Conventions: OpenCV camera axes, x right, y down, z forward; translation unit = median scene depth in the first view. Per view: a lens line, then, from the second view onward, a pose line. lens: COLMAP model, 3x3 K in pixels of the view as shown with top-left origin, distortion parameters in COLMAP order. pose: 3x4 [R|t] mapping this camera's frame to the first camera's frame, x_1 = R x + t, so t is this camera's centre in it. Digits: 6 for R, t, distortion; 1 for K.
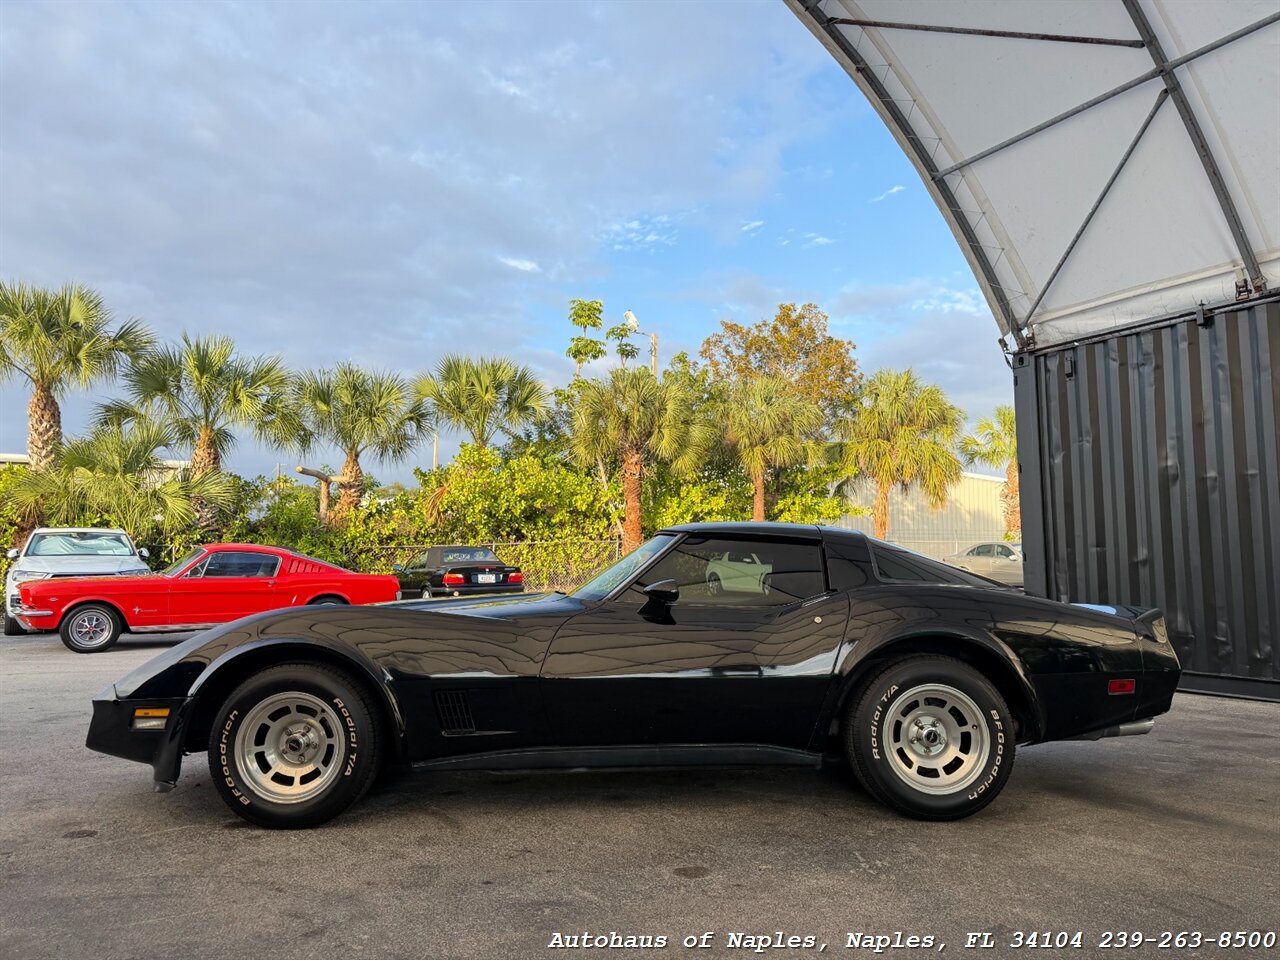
lens RADIAL K [[898.6, 0, 639.9], [0, 898.6, 476.8], [0, 0, 1]] dist [0.114489, -0.212758]
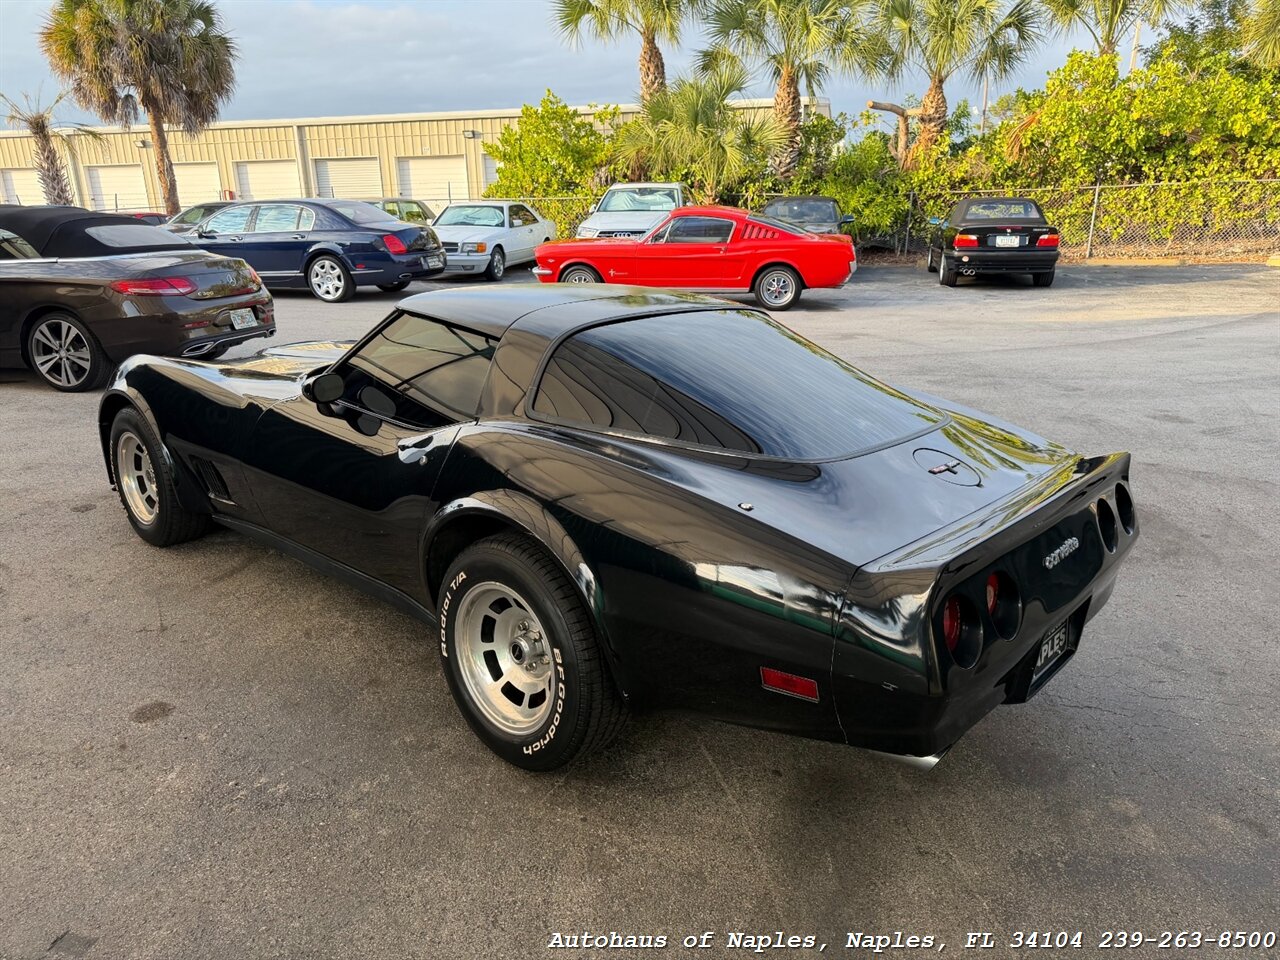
lens RADIAL K [[913.3, 0, 636.7], [0, 913.3, 481.1], [0, 0, 1]] dist [0.020945, -0.023859]
pose [[0.722904, 0.203867, -0.660188, 0.137945], [0.074054, 0.927116, 0.367384, -0.012864], [0.686968, -0.314473, 0.655119, 0.112099]]
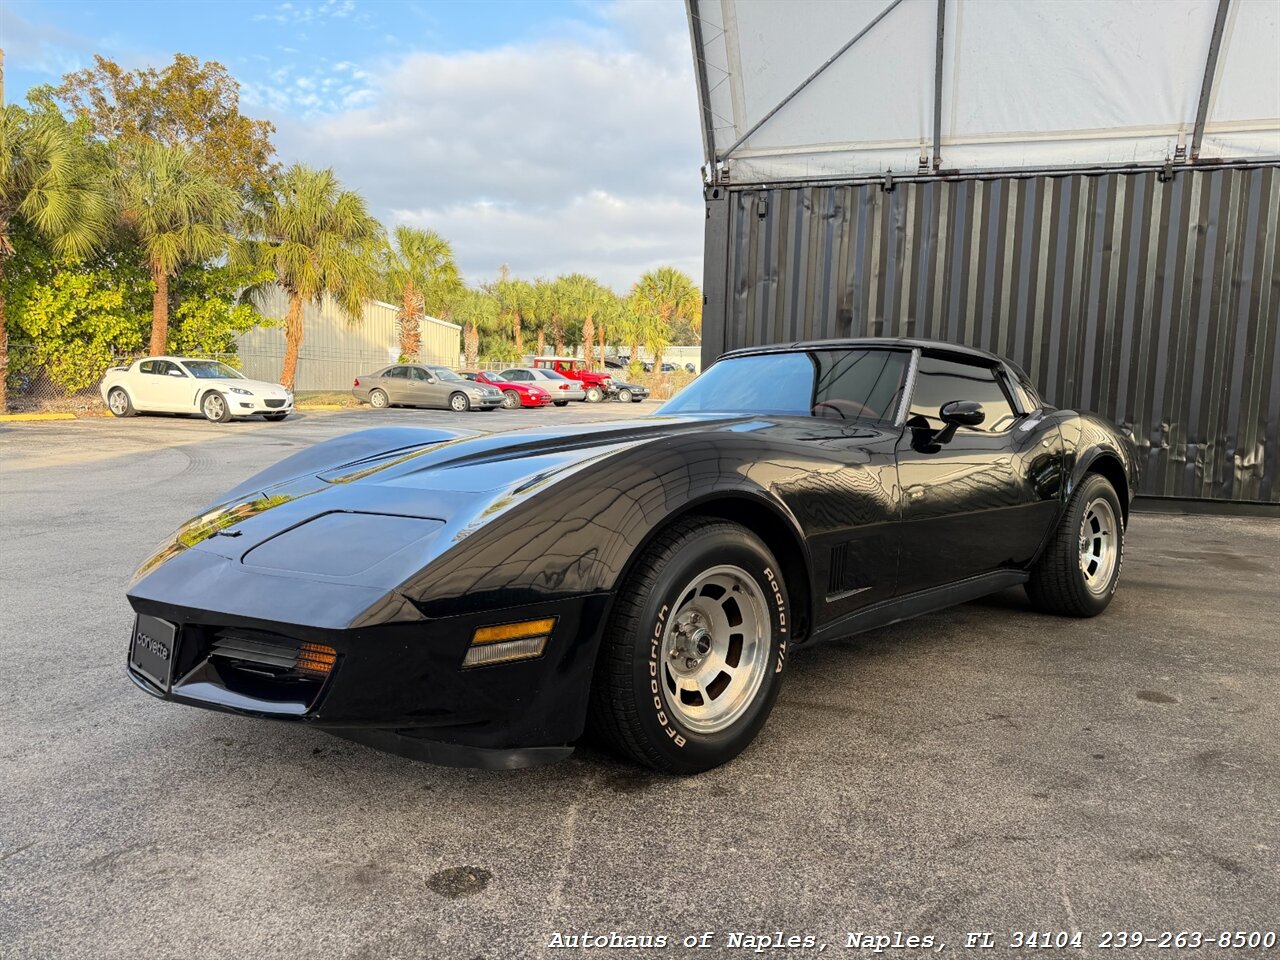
lens RADIAL K [[910.6, 0, 642.4], [0, 910.6, 483.6], [0, 0, 1]] dist [0.028231, -0.032072]
pose [[0.733561, -0.042743, 0.678278, -0.145831], [-0.094776, 0.981835, 0.164373, 0.013926], [-0.672982, -0.184862, 0.716185, 0.101753]]
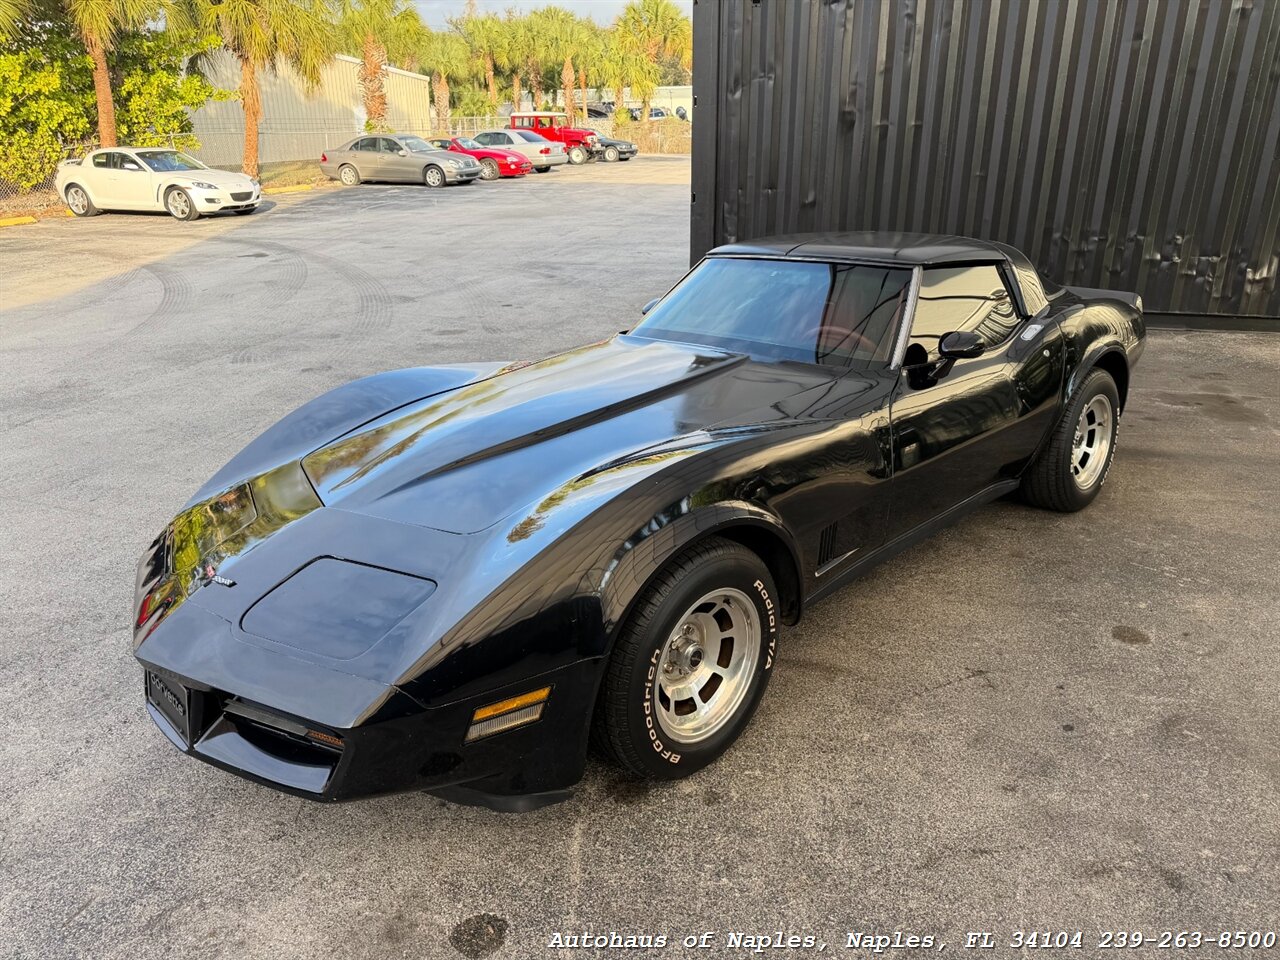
lens RADIAL K [[913.3, 0, 636.7], [0, 913.3, 481.1], [0, 0, 1]] dist [0.020945, -0.023859]
pose [[0.729203, -0.242265, 0.639977, -0.139773], [-0.062169, 0.907910, 0.414528, -0.017197], [-0.681467, -0.342062, 0.646990, 0.110703]]
